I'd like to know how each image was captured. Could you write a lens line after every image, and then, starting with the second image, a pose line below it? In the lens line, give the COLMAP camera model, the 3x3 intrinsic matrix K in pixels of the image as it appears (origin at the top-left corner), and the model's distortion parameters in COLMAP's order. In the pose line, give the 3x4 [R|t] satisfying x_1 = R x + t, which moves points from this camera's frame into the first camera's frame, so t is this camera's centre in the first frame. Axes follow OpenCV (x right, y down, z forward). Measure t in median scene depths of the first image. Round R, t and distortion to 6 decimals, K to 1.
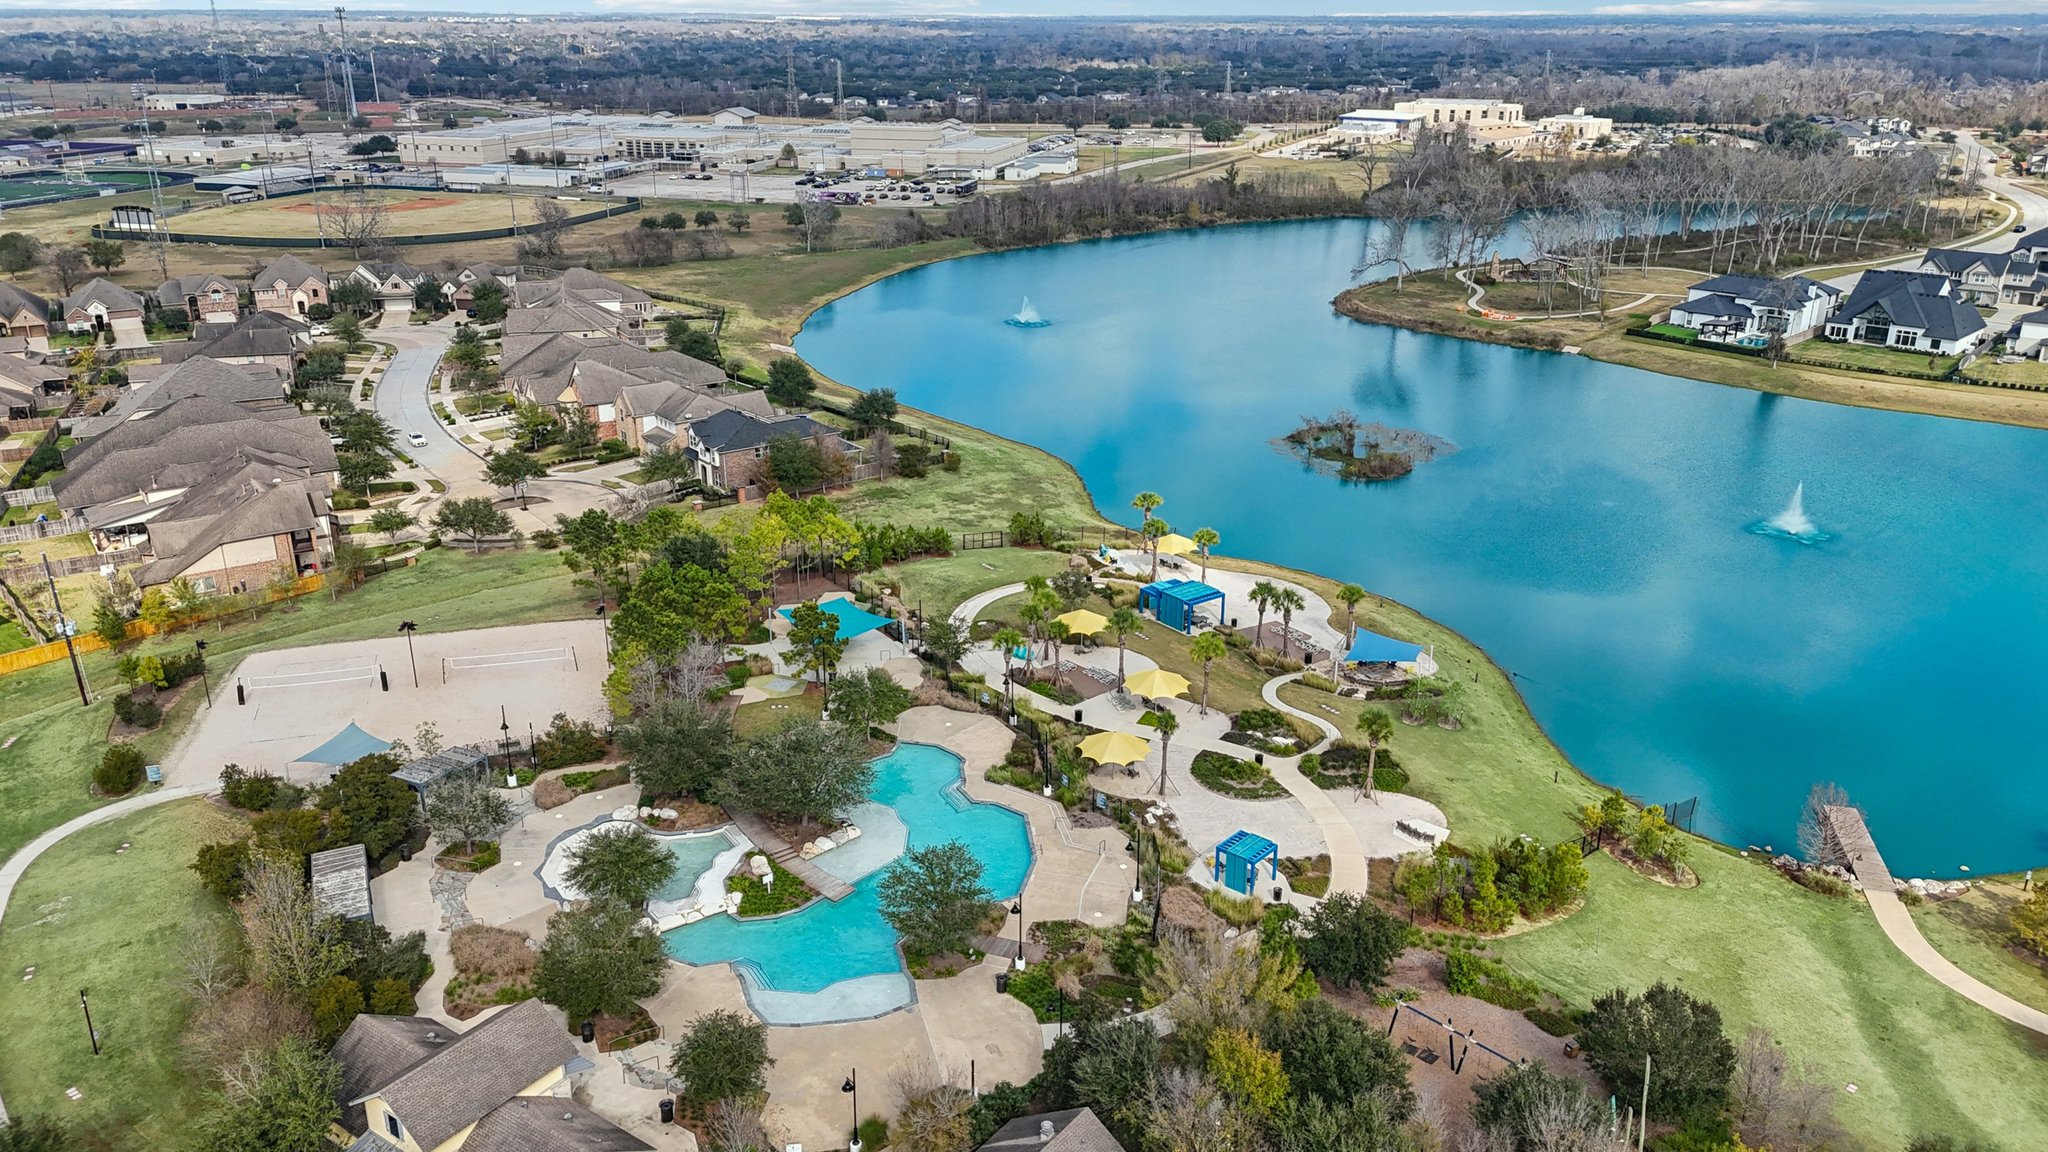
lens RADIAL K [[1499.9, 0, 1024.0], [0, 1499.9, 576.0], [0, 0, 1]] dist [0.065437, -0.070530]
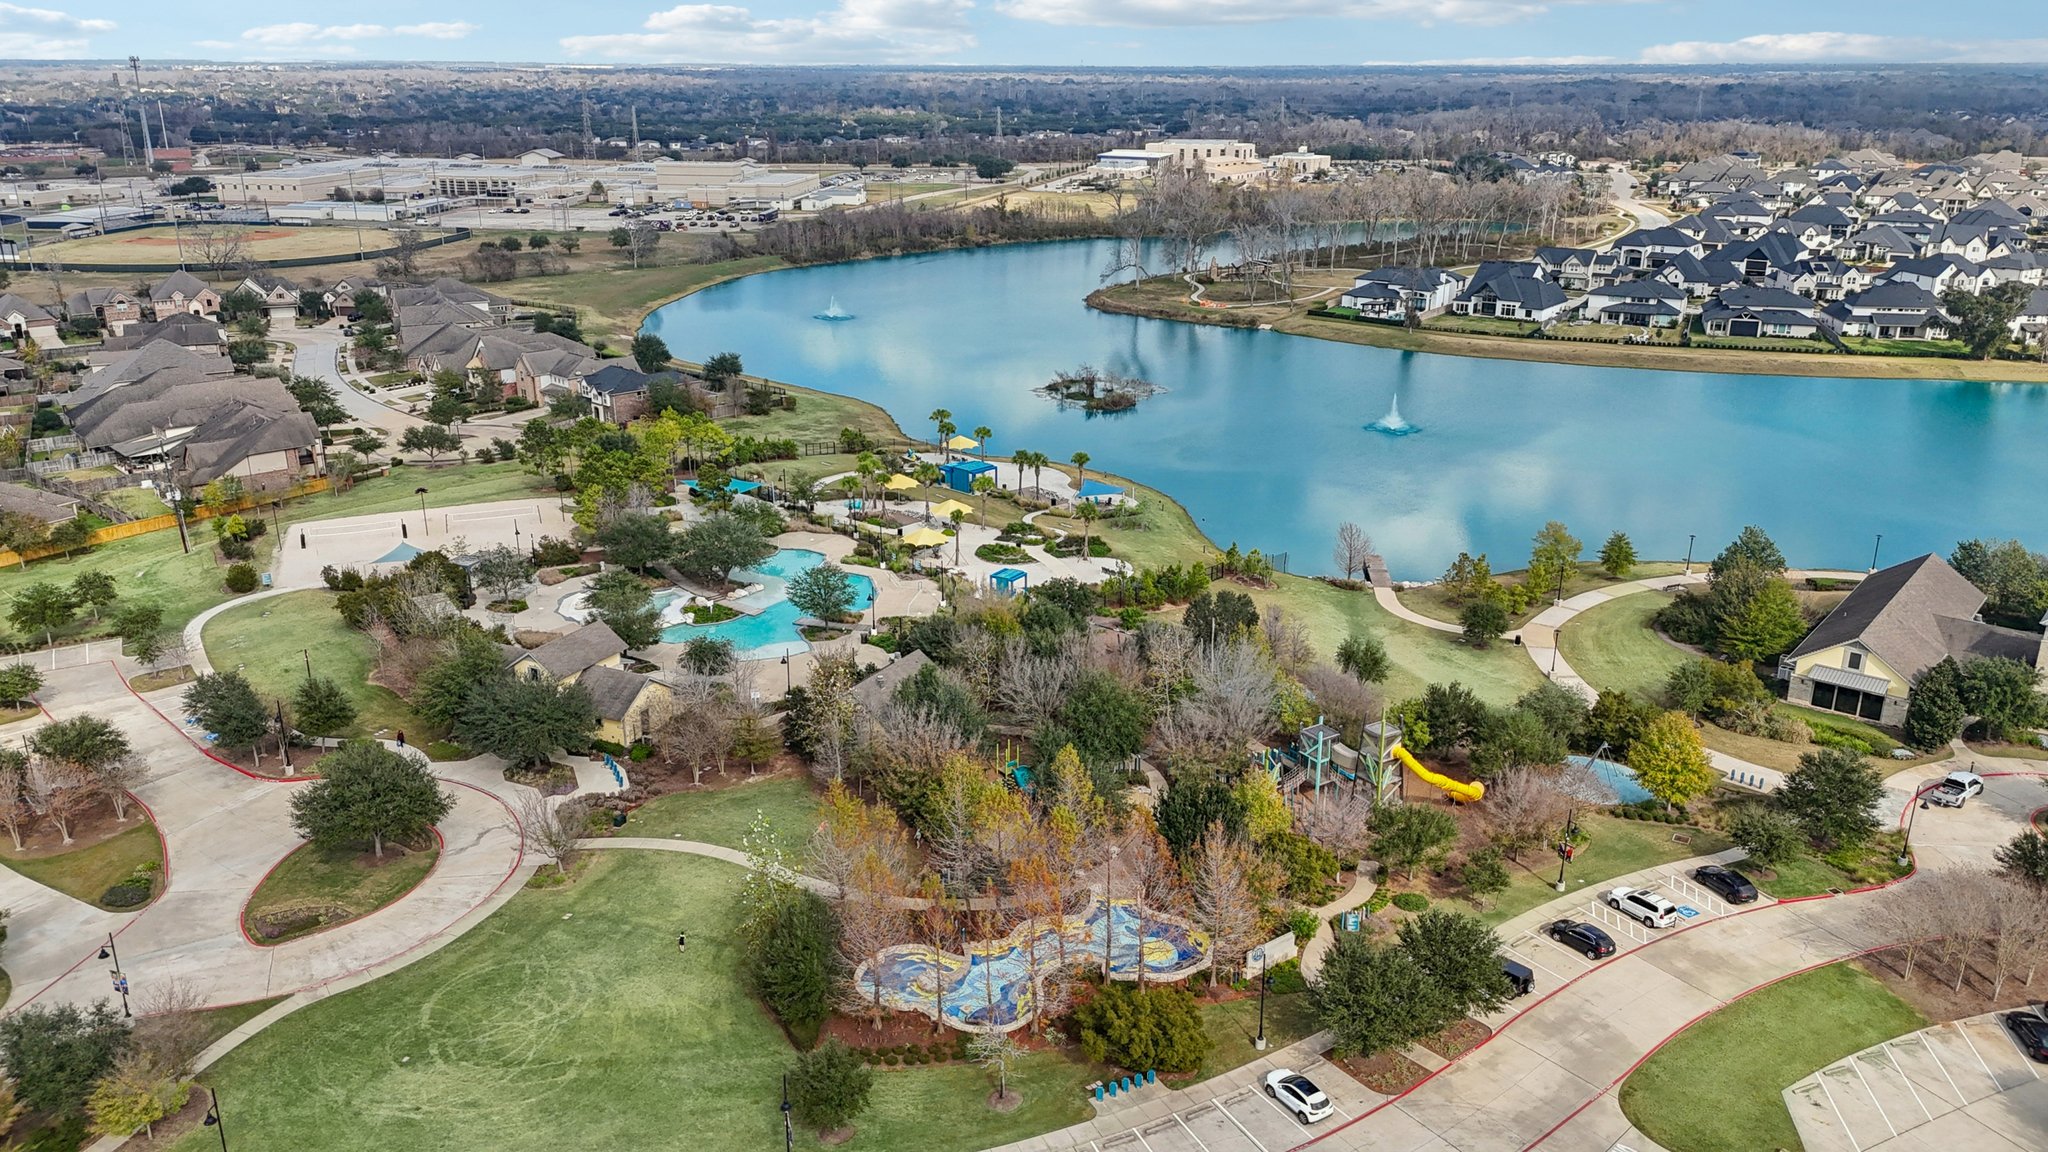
lens RADIAL K [[1472.9, 0, 1024.0], [0, 1472.9, 576.0], [0, 0, 1]] dist [0.063222, -0.067881]
pose [[0.989989, -0.046139, 0.133393, -0.011832], [0.049241, 0.998586, -0.020048, 0.053306], [-0.132279, 0.026416, 0.990860, -0.143137]]
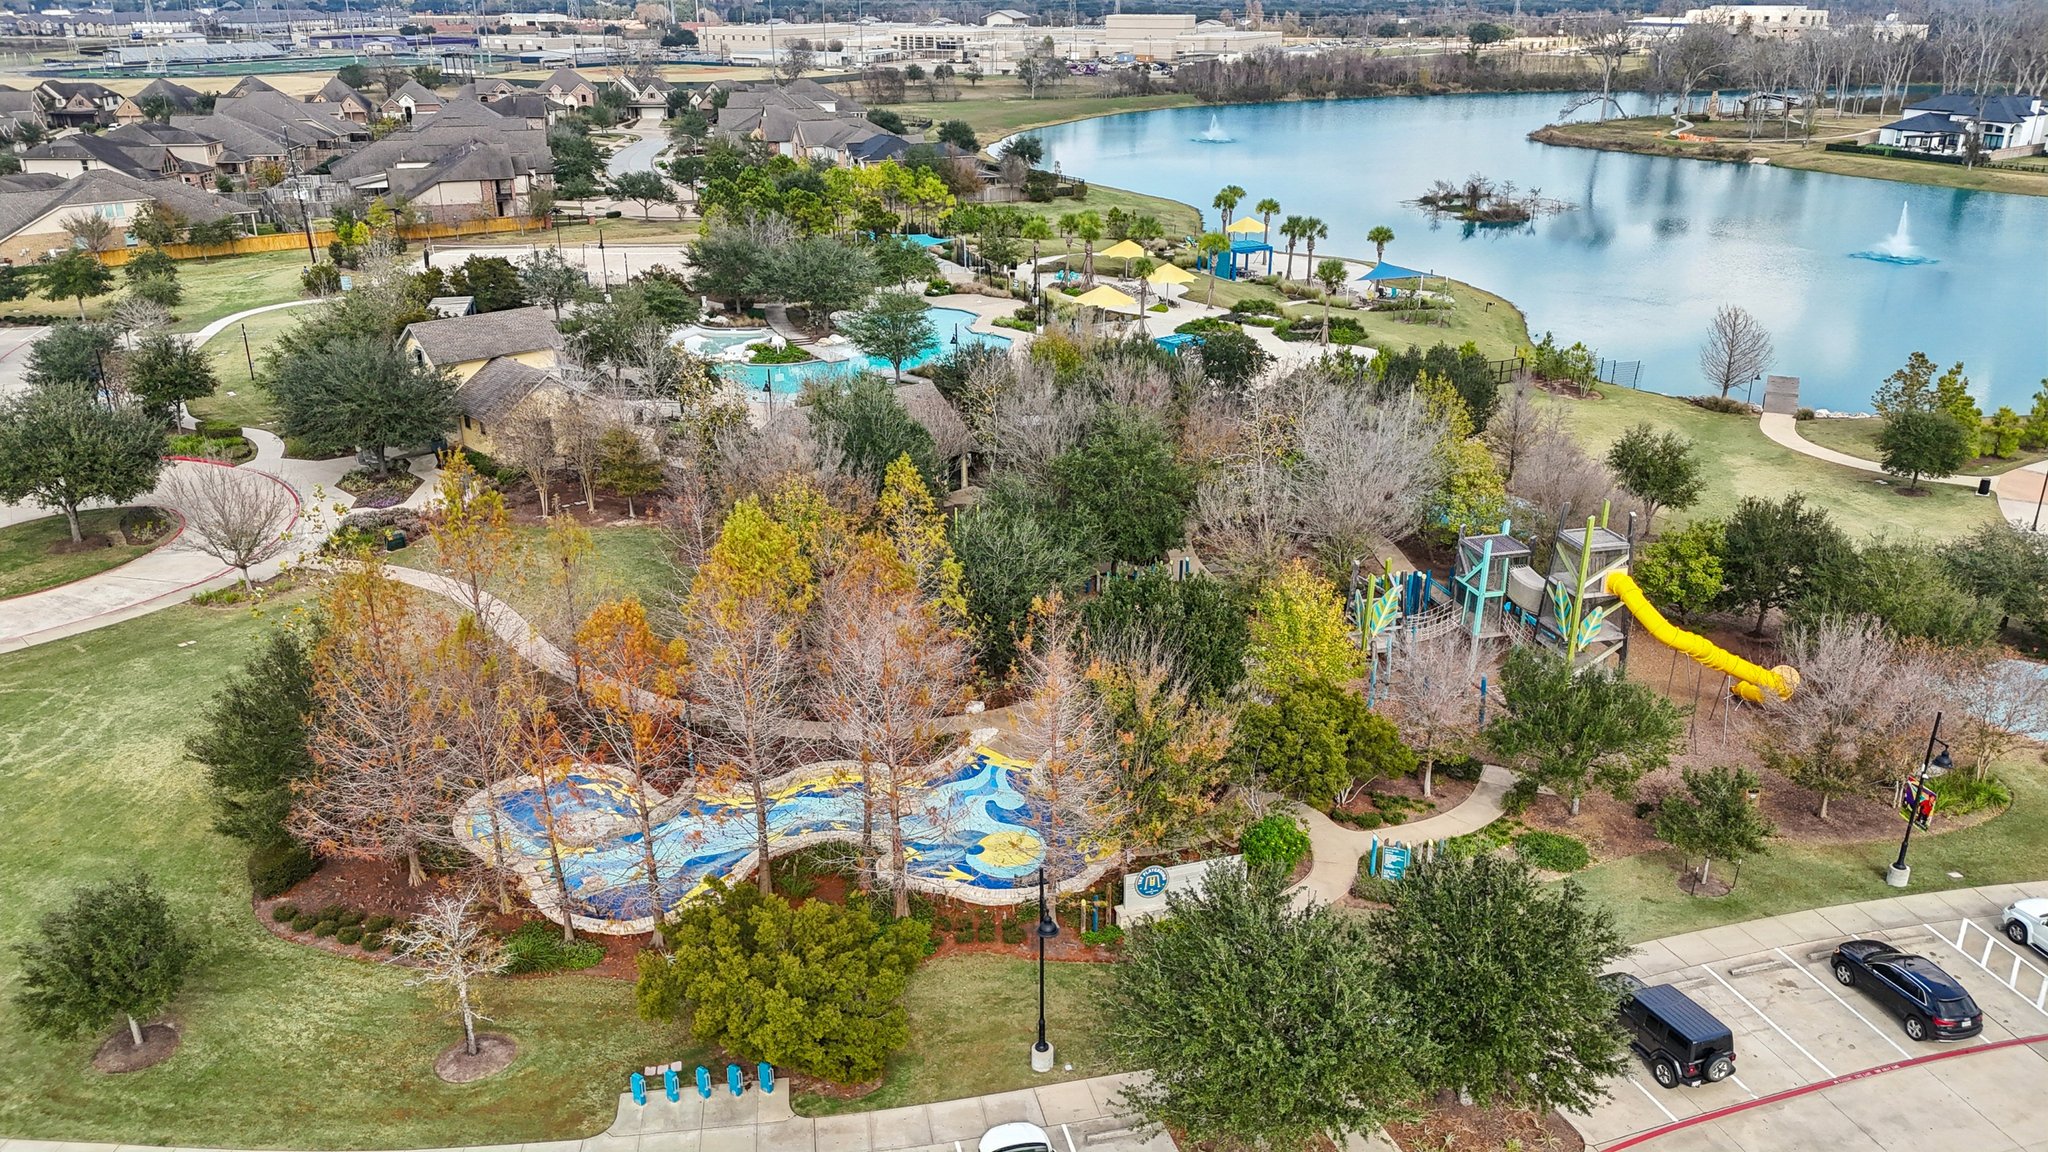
lens RADIAL K [[1472.9, 0, 1024.0], [0, 1472.9, 576.0], [0, 0, 1]] dist [0.063222, -0.067881]
pose [[0.980936, 0.067430, -0.182257, 0.061850], [-0.062208, 0.997476, 0.034224, 0.081949], [0.184105, -0.022234, 0.982655, -0.032470]]
